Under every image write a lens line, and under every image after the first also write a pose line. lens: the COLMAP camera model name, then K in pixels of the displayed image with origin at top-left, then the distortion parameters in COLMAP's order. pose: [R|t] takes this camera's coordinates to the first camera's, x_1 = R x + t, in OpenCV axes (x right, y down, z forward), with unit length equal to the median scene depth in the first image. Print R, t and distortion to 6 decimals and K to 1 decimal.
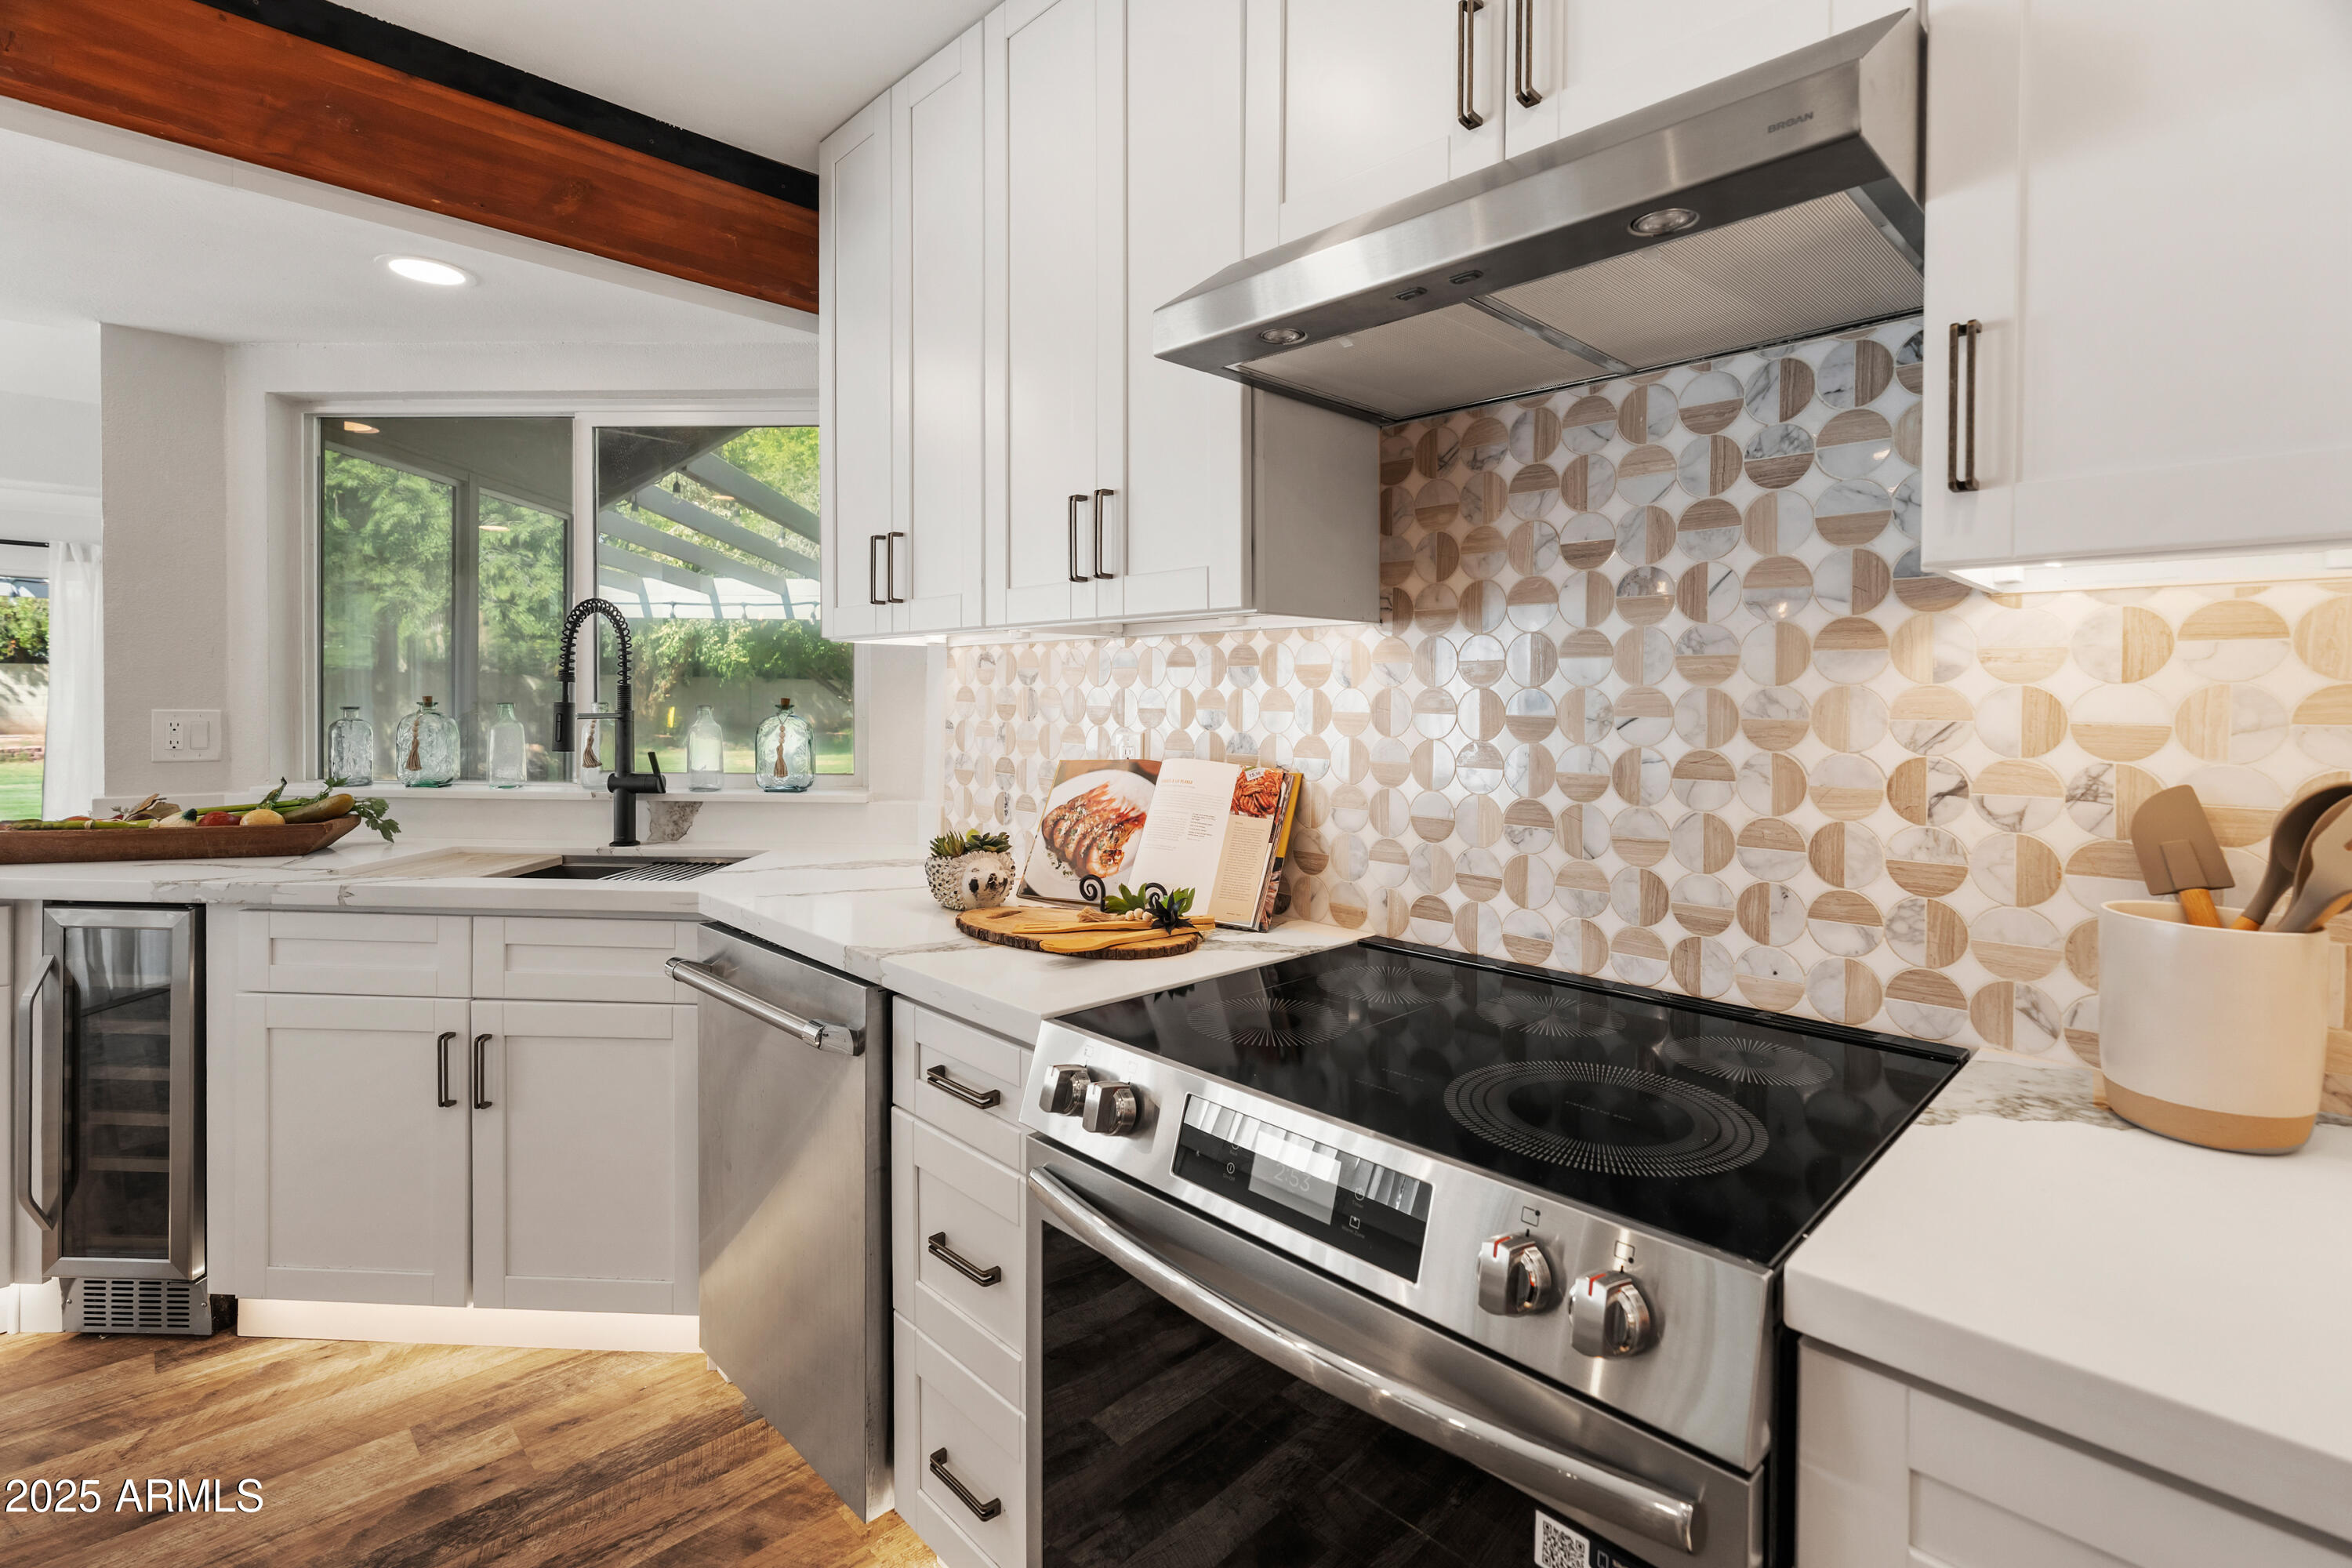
lens RADIAL K [[1098.2, 0, 1168.8], [0, 1098.2, 715.3], [0, 0, 1]] dist [-0.005961, 0.003146]
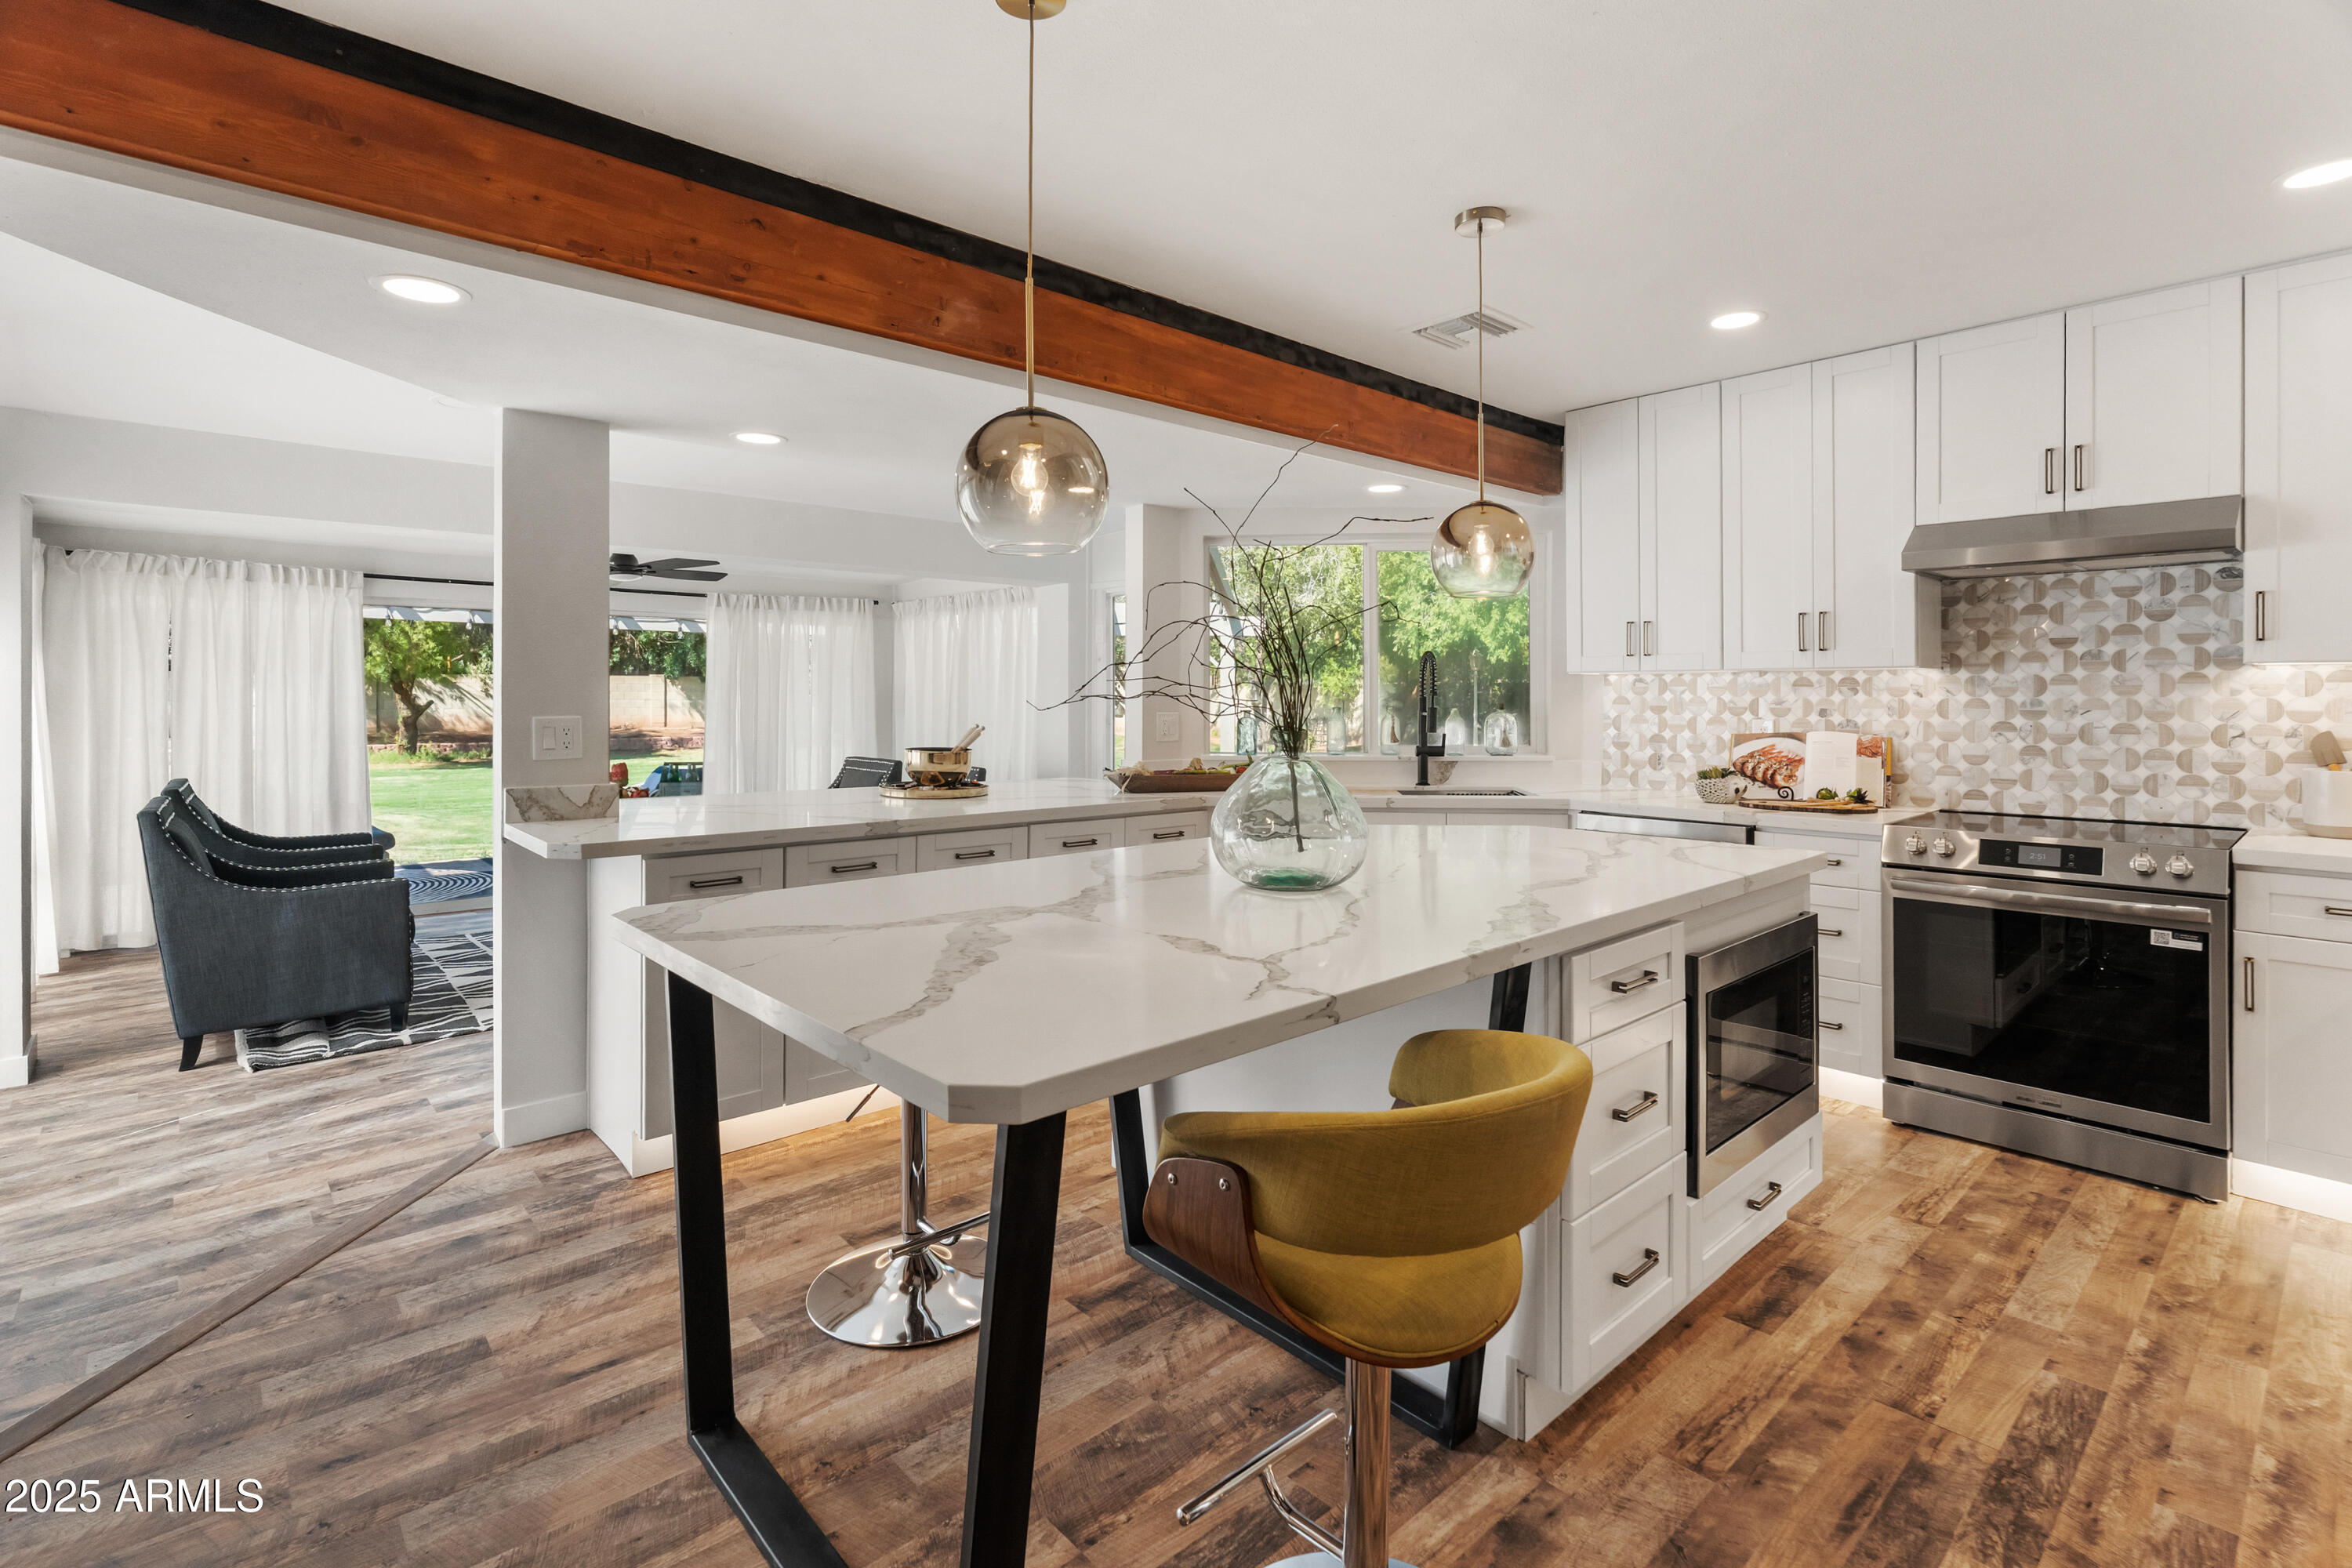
lens RADIAL K [[1098.2, 0, 1177.0], [0, 1098.2, 698.6], [0, 0, 1]] dist [-0.005961, 0.003146]
pose [[0.999502, -0.009303, -0.030147, -1.315593], [0.008941, 0.999887, -0.012116, -0.010192], [0.030256, 0.011841, 0.999472, -1.290990]]
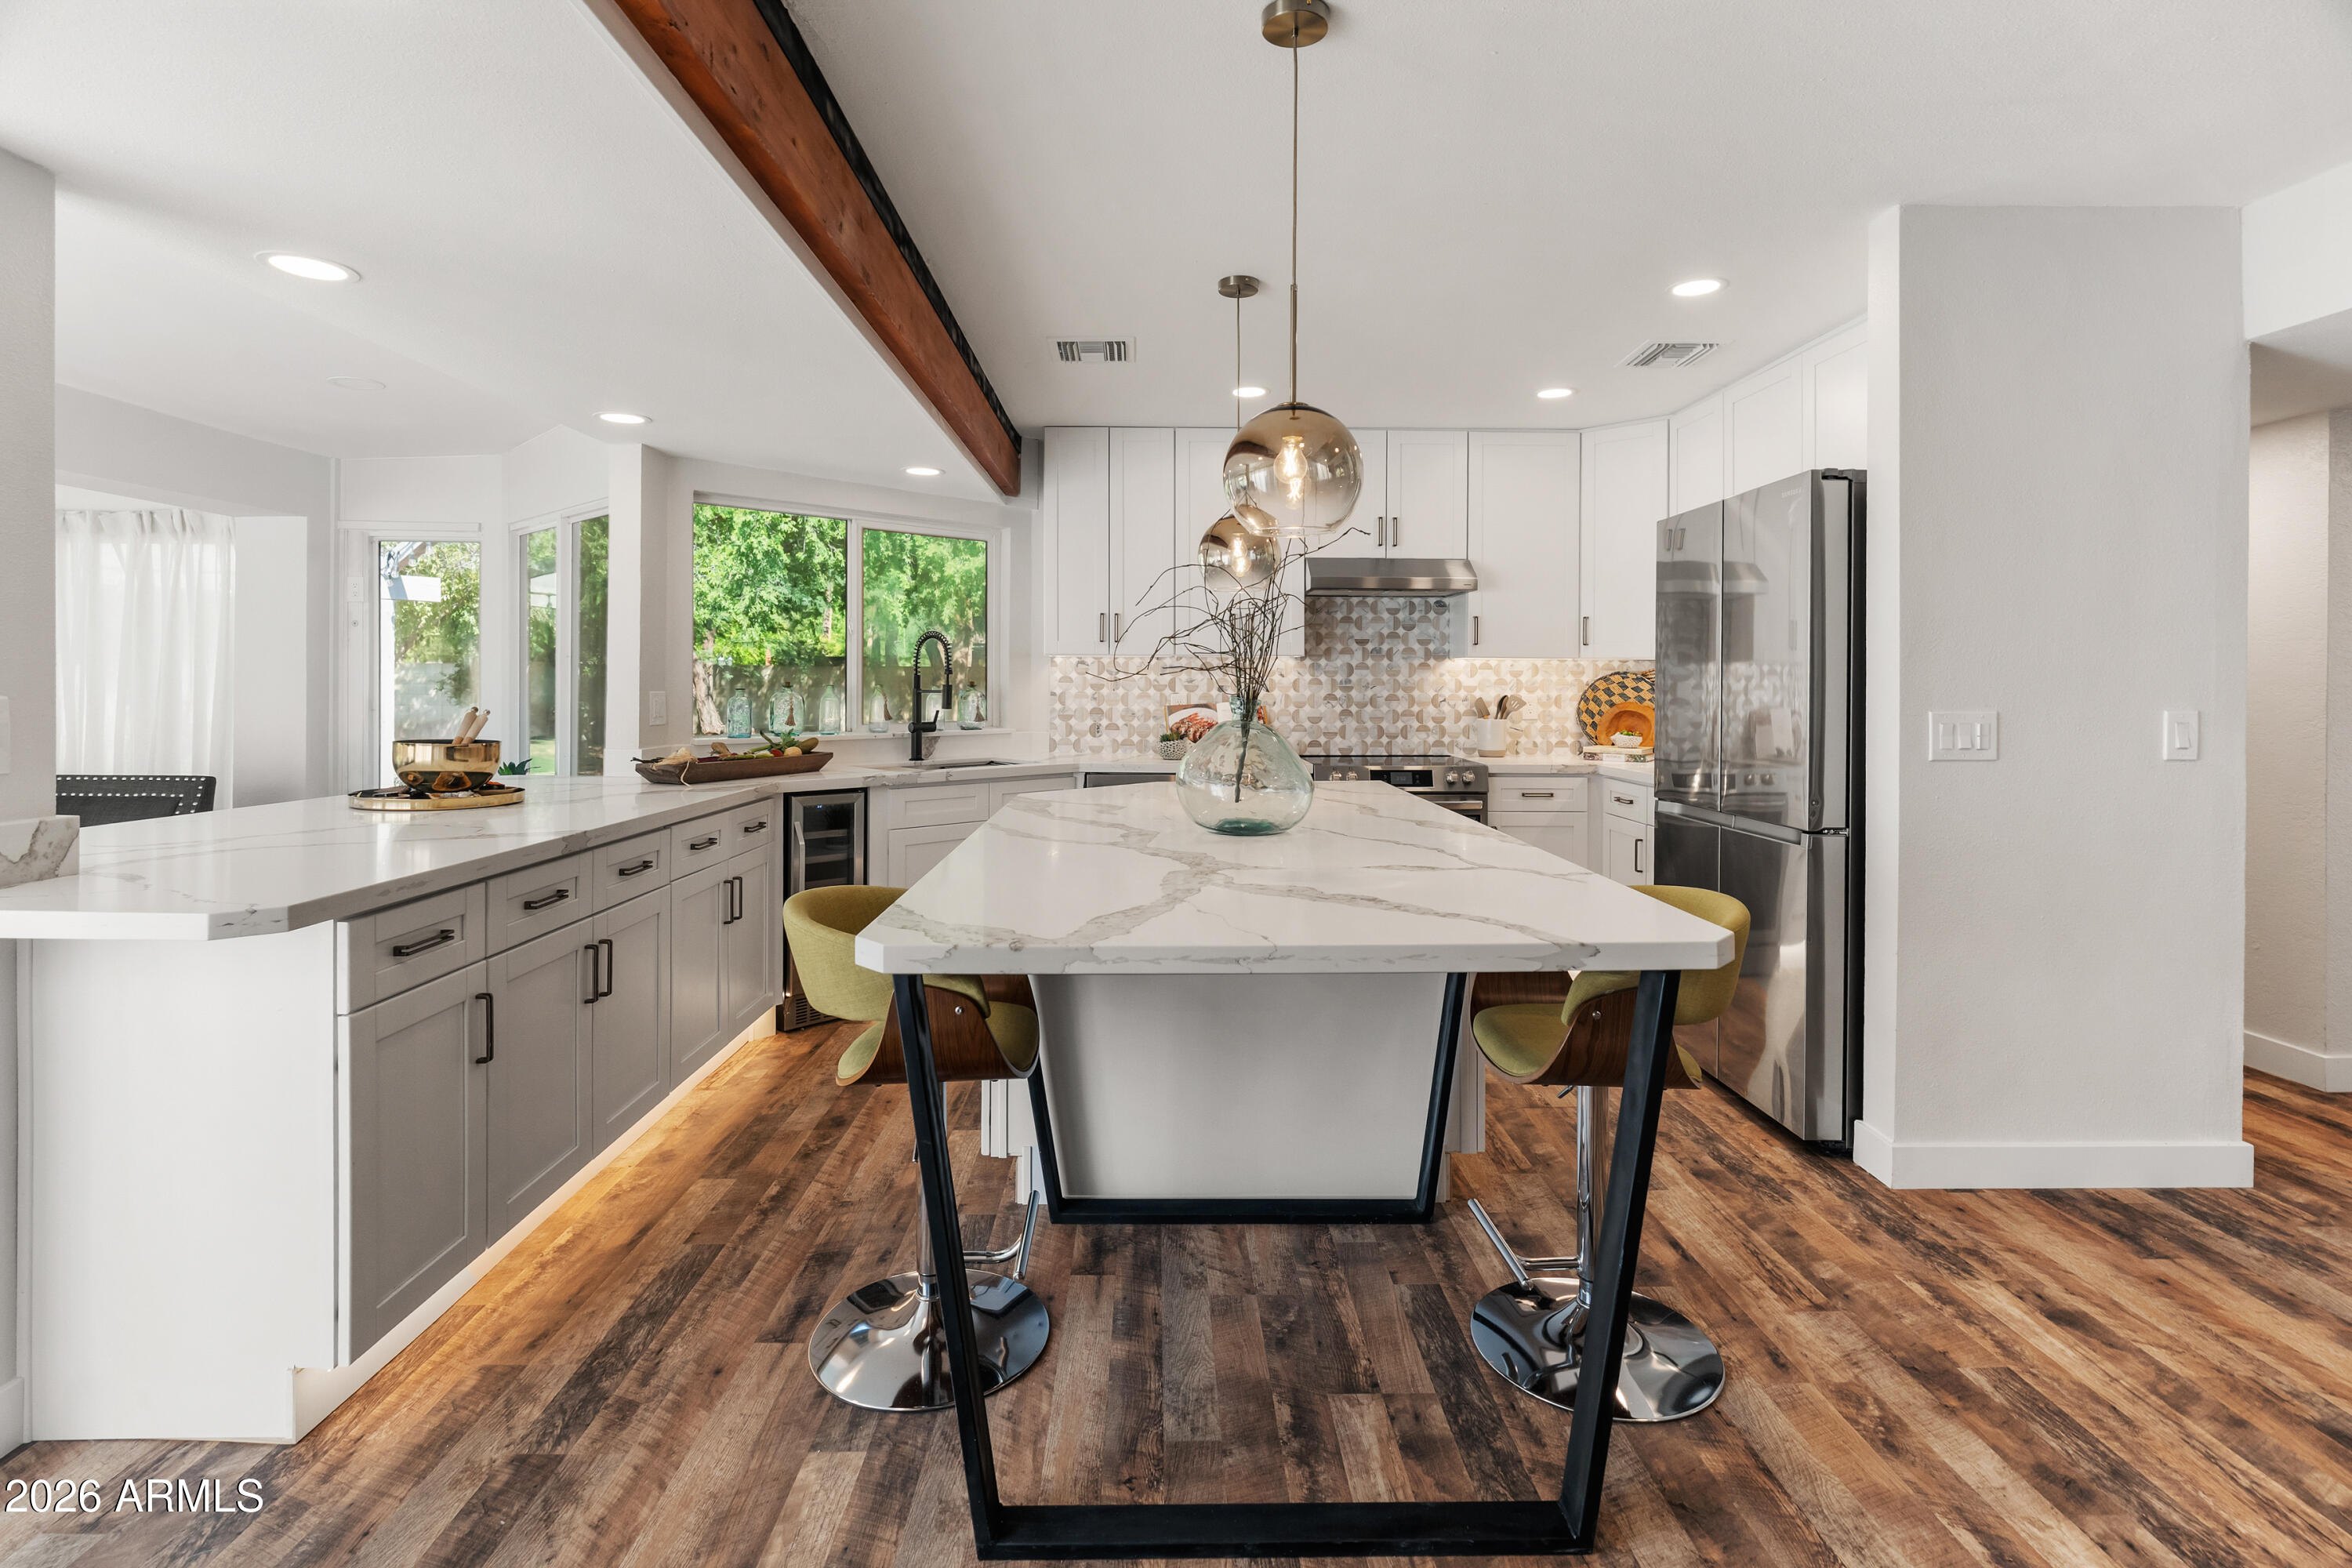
lens RADIAL K [[1098.2, 0, 1171.7], [0, 1098.2, 684.0], [0, 0, 1]] dist [-0.005961, 0.003146]
pose [[0.678753, -0.008386, 0.734318, -2.453851], [0.012509, 0.999922, -0.000144, -0.010686], [-0.734260, 0.009283, 0.678805, -0.927948]]
